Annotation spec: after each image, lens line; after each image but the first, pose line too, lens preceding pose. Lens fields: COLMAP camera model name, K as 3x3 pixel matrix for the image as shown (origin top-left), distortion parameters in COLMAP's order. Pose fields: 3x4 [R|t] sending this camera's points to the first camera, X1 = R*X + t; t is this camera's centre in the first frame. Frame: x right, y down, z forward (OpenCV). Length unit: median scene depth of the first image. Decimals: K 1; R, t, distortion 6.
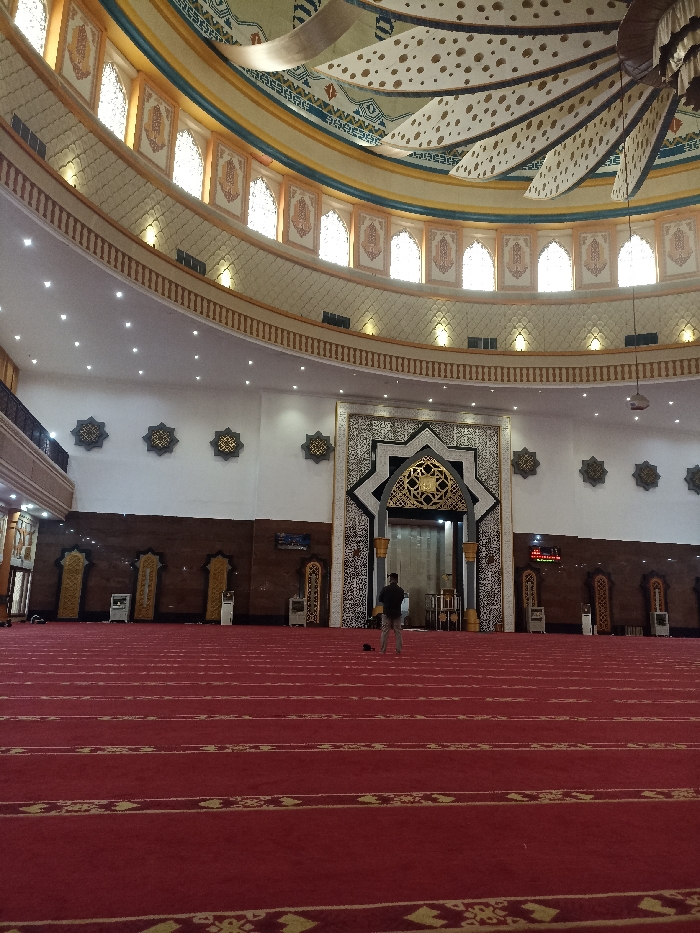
lens RADIAL K [[668.0, 0, 348.5], [0, 668.0, 468.8], [0, 0, 1]] dist [0.034507, -0.041224]
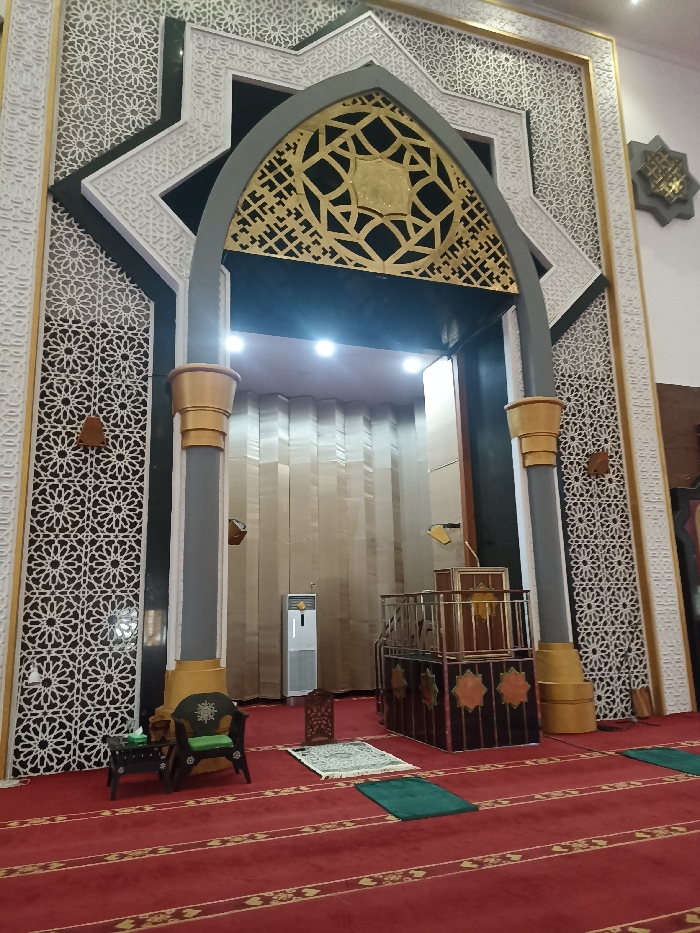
lens RADIAL K [[668.0, 0, 353.2], [0, 668.0, 465.4], [0, 0, 1]] dist [0.034507, -0.041224]
pose [[0.987436, -0.024565, 0.156098, 0.062776], [0.027304, 0.999508, -0.015432, 0.138630], [-0.155643, 0.019500, 0.987621, 0.737157]]
